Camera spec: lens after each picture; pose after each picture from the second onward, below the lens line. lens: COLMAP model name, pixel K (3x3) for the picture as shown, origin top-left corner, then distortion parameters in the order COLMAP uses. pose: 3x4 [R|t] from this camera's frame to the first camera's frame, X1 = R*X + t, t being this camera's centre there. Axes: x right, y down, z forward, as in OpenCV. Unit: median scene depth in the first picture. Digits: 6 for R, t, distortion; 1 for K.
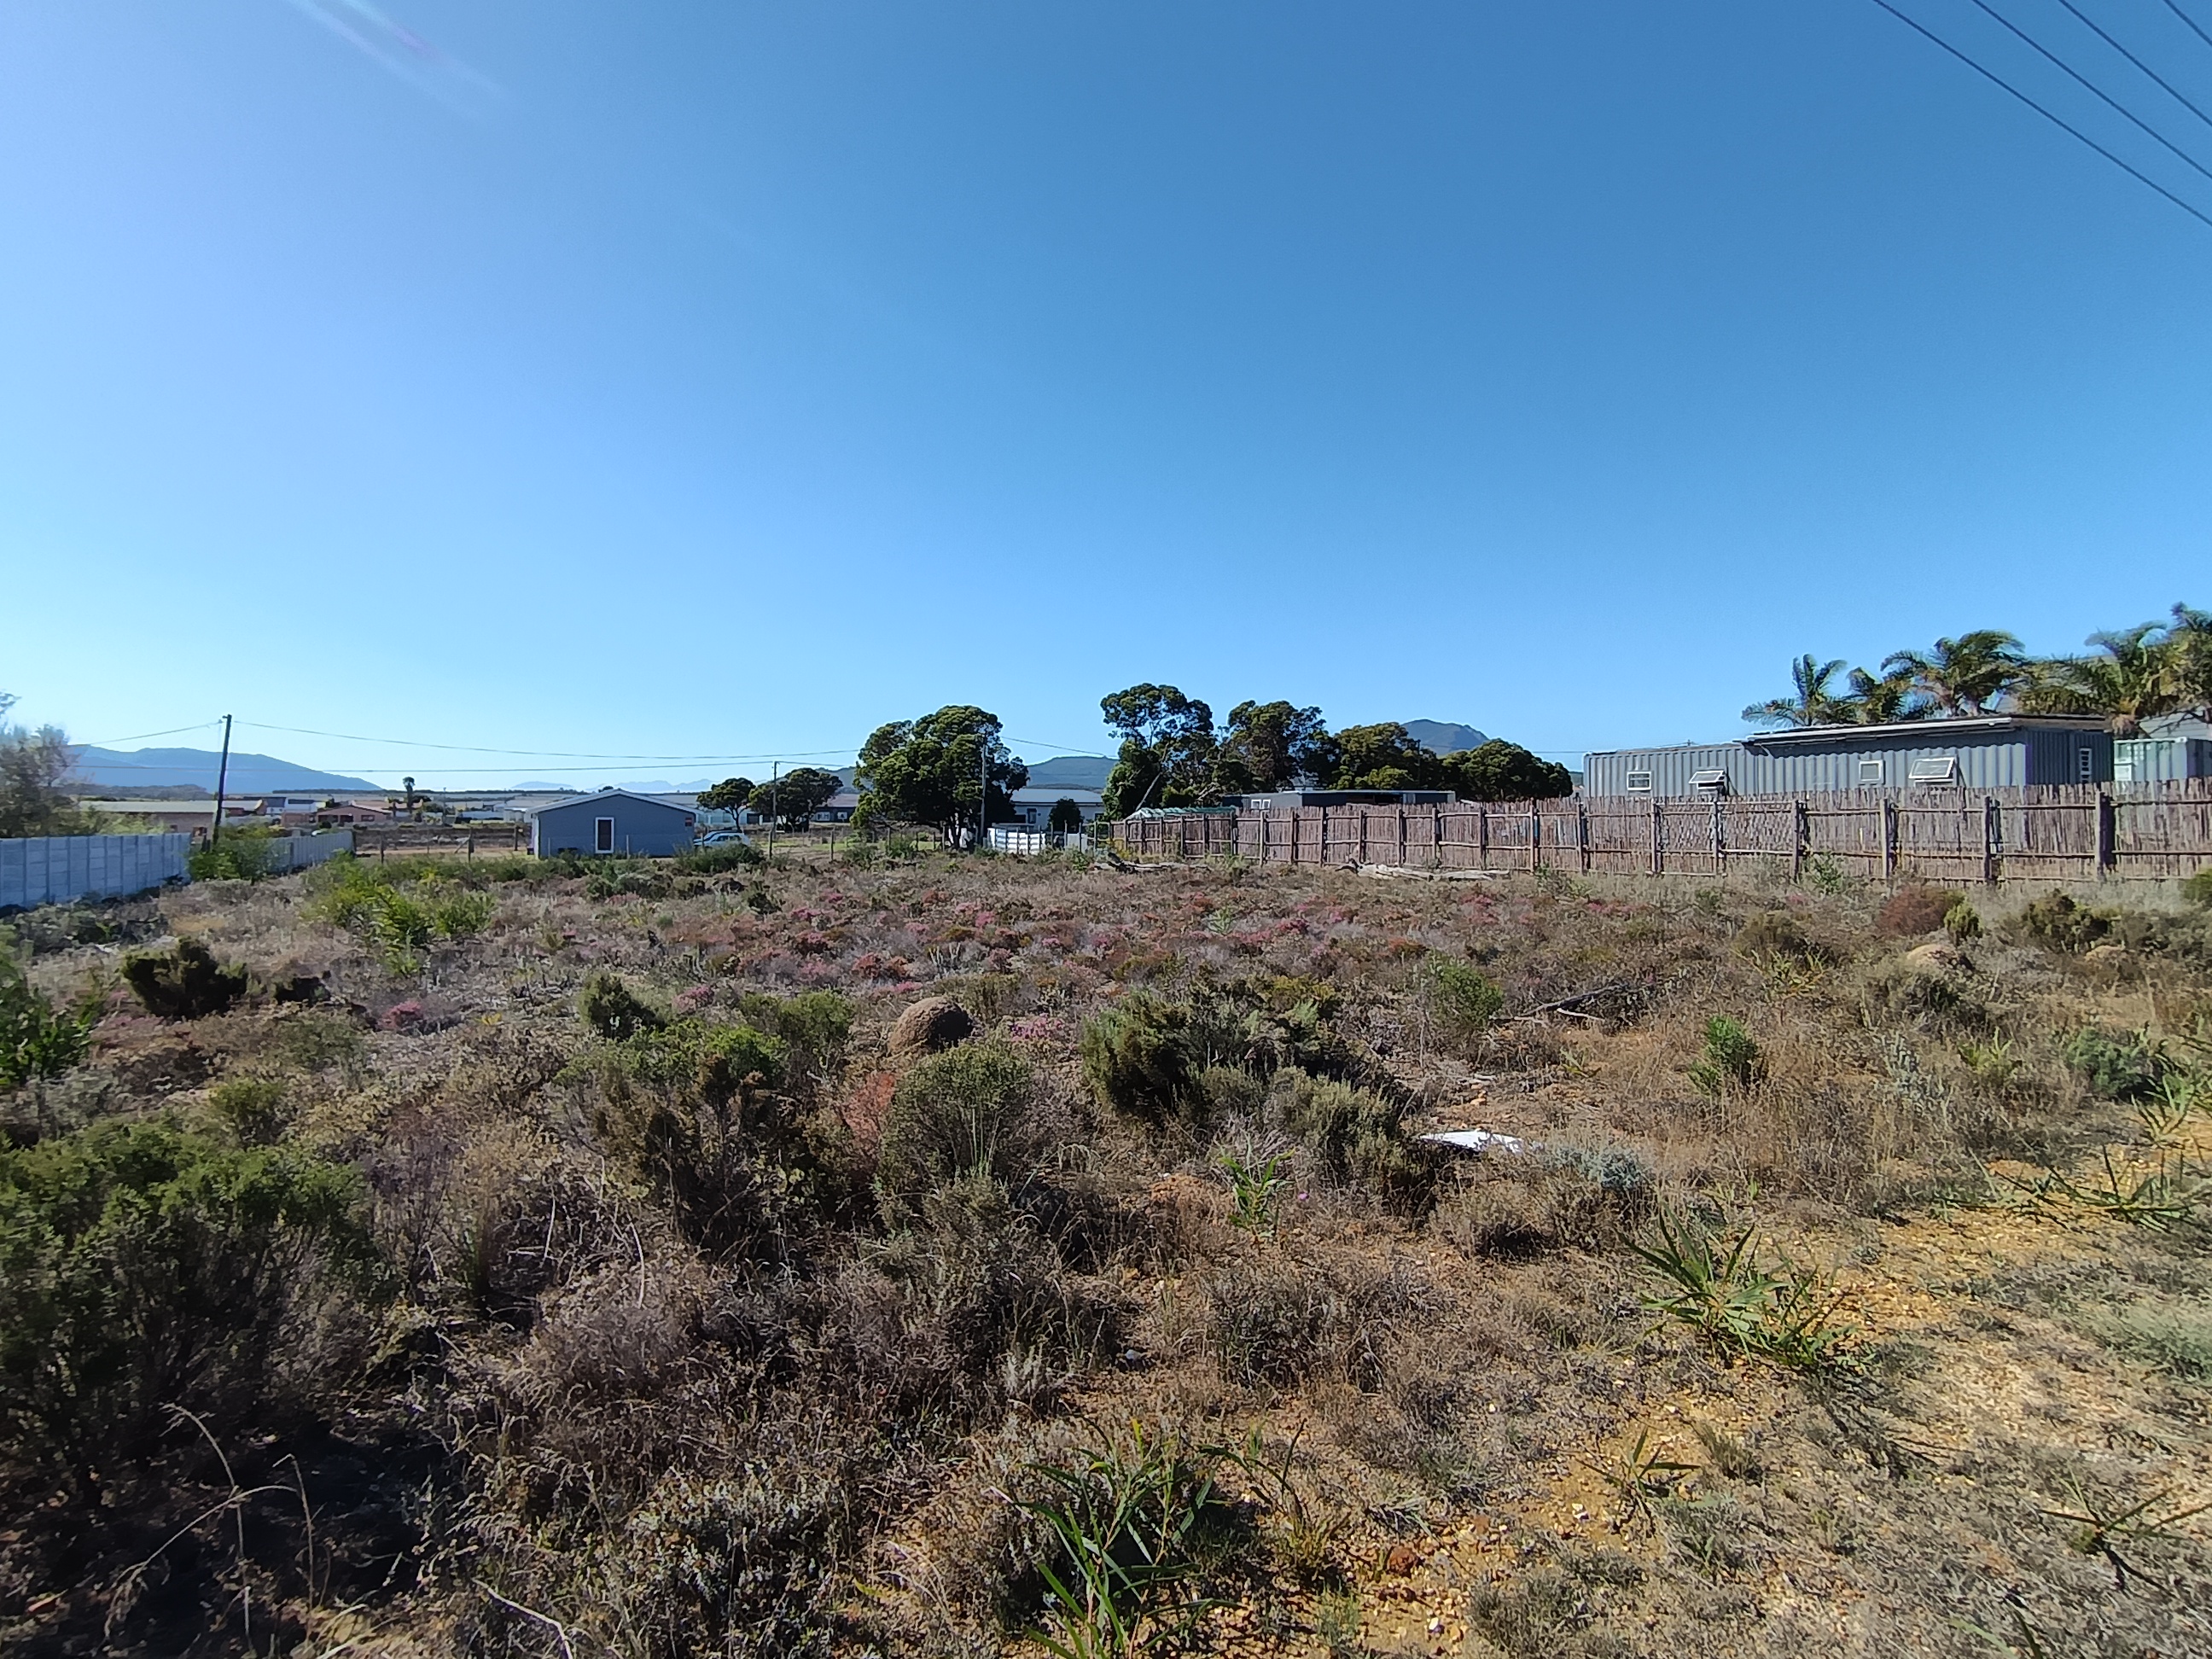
lens RADIAL K [[1050.0, 0, 1106.0], [0, 1050.0, 829.5], [0, 0, 1]] dist [-0.011877, -0.000029]
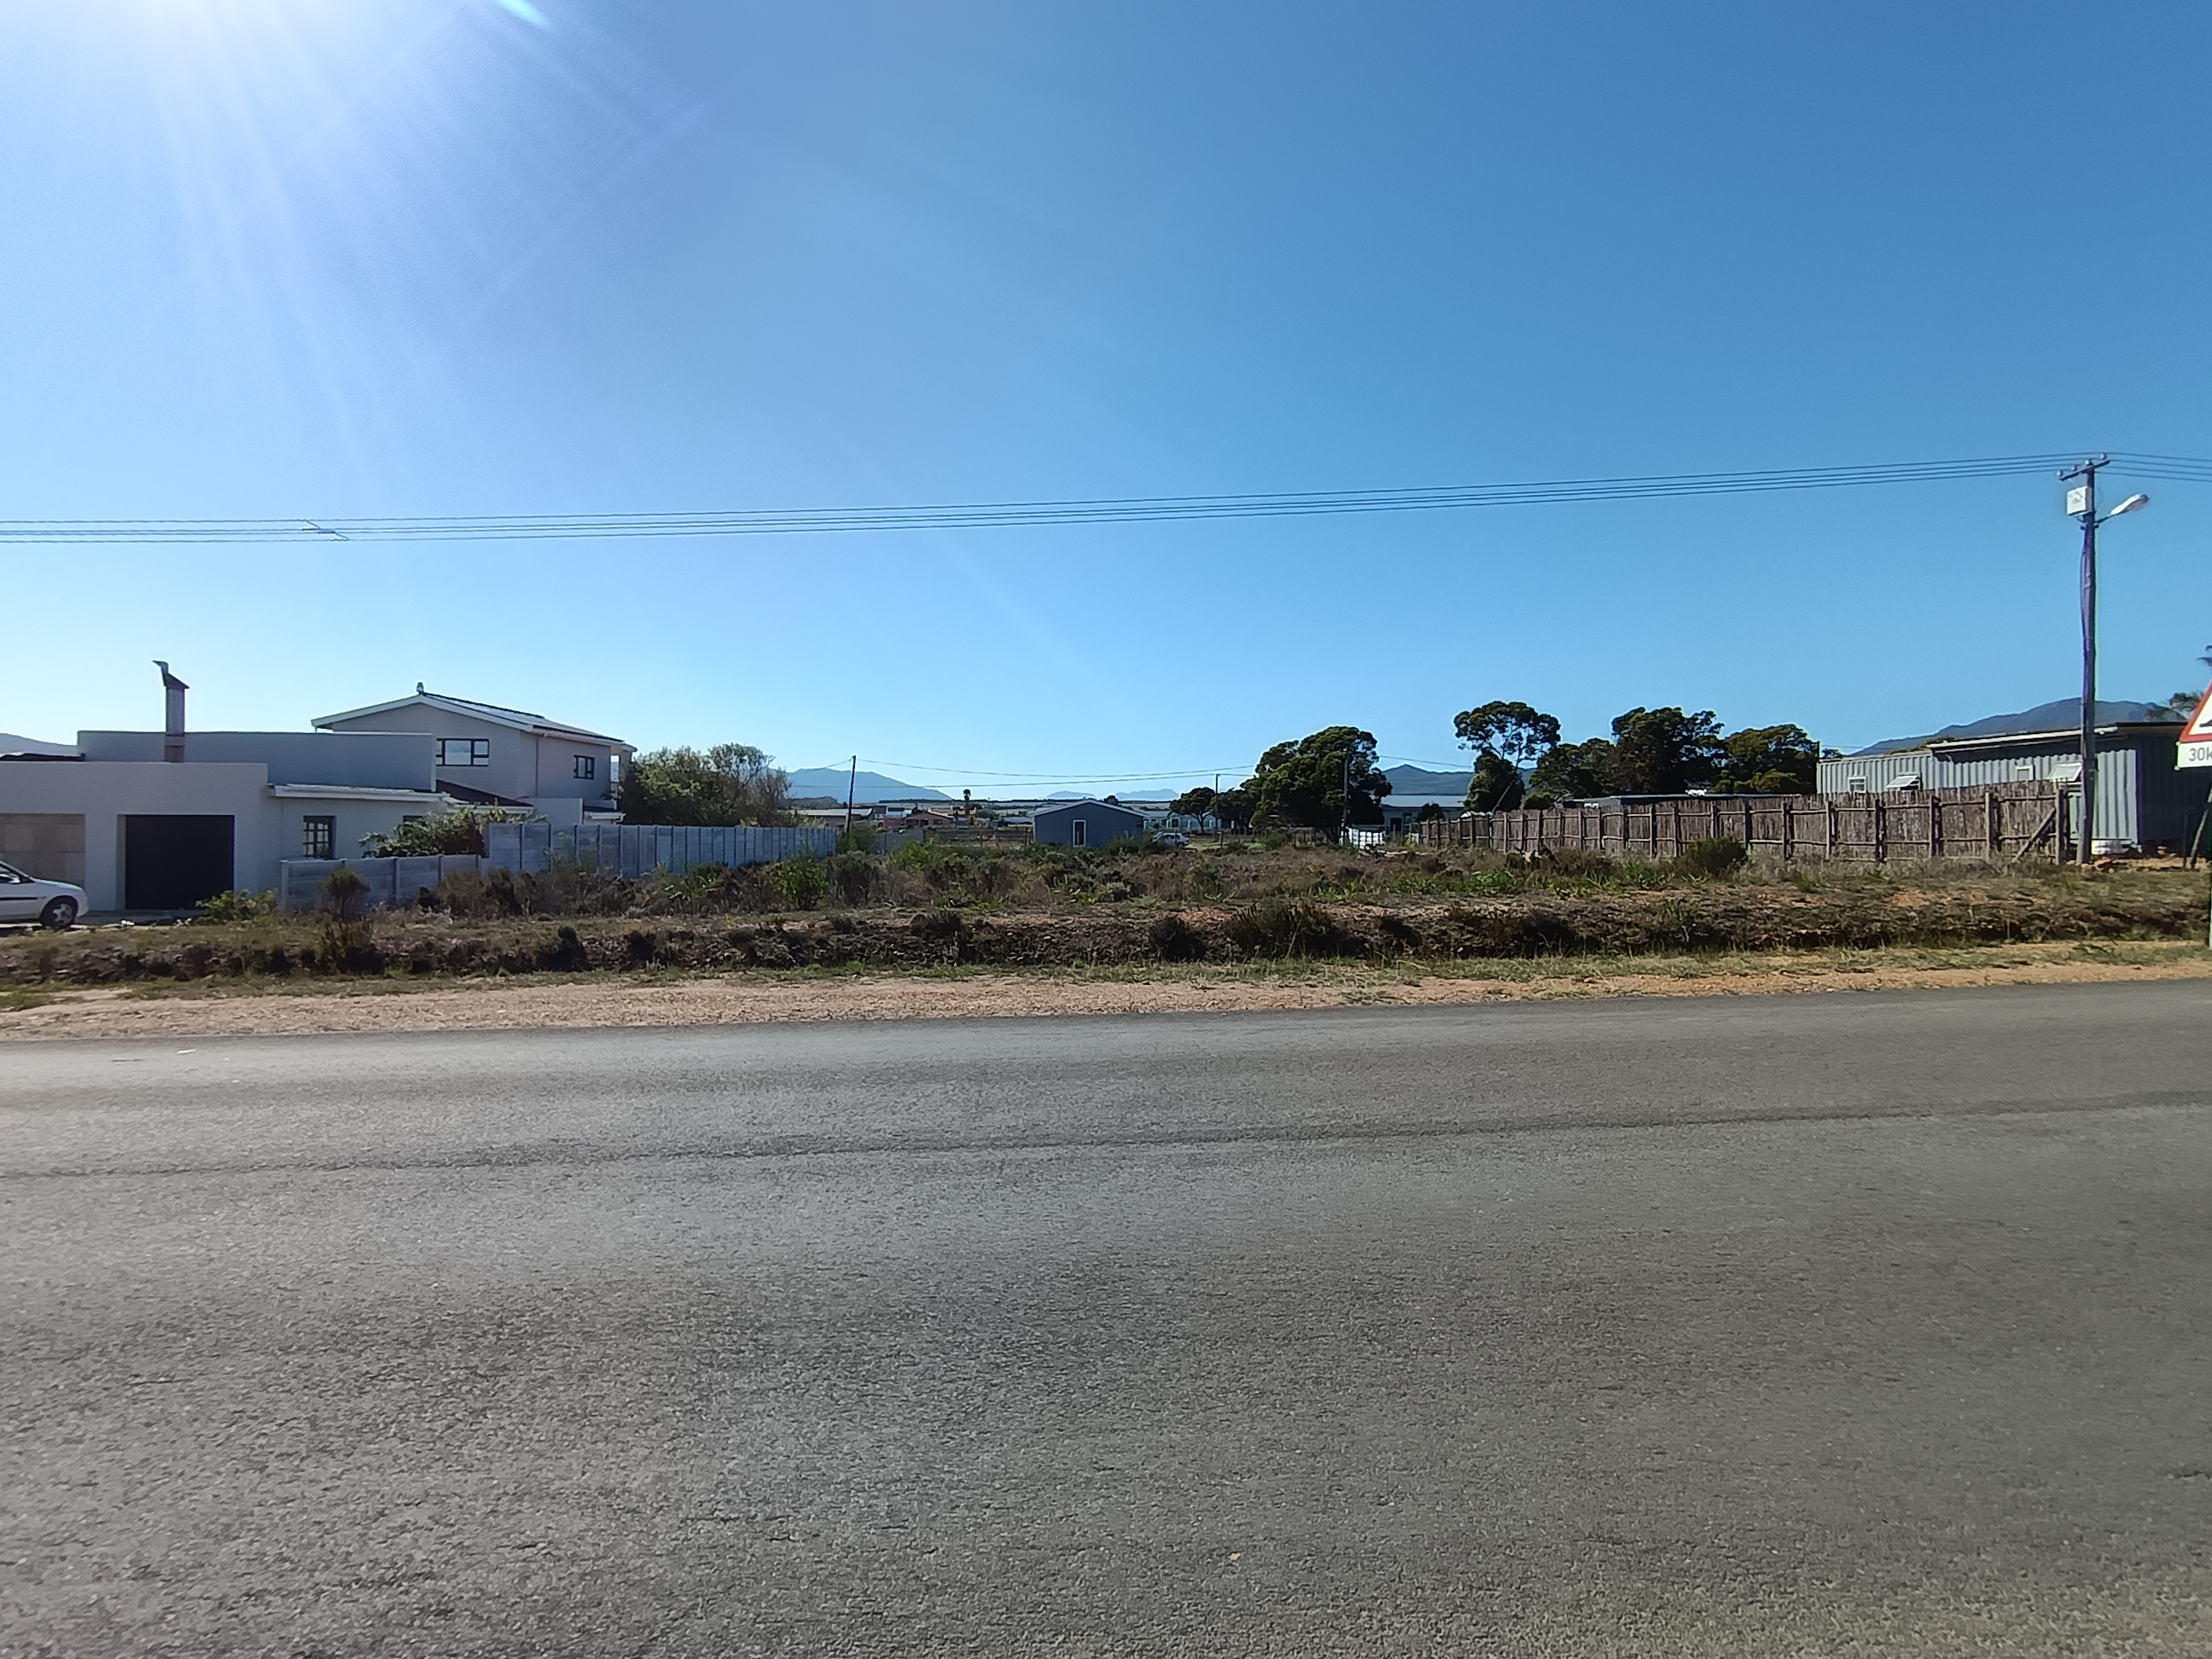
lens RADIAL K [[1050.0, 0, 1106.0], [0, 1050.0, 829.5], [0, 0, 1]] dist [-0.011877, -0.000029]
pose [[0.895579, 0.003869, -0.444885, 0.162518], [-0.006151, 0.999974, -0.003686, 0.005582], [0.444860, 0.006038, 0.895580, -0.196433]]
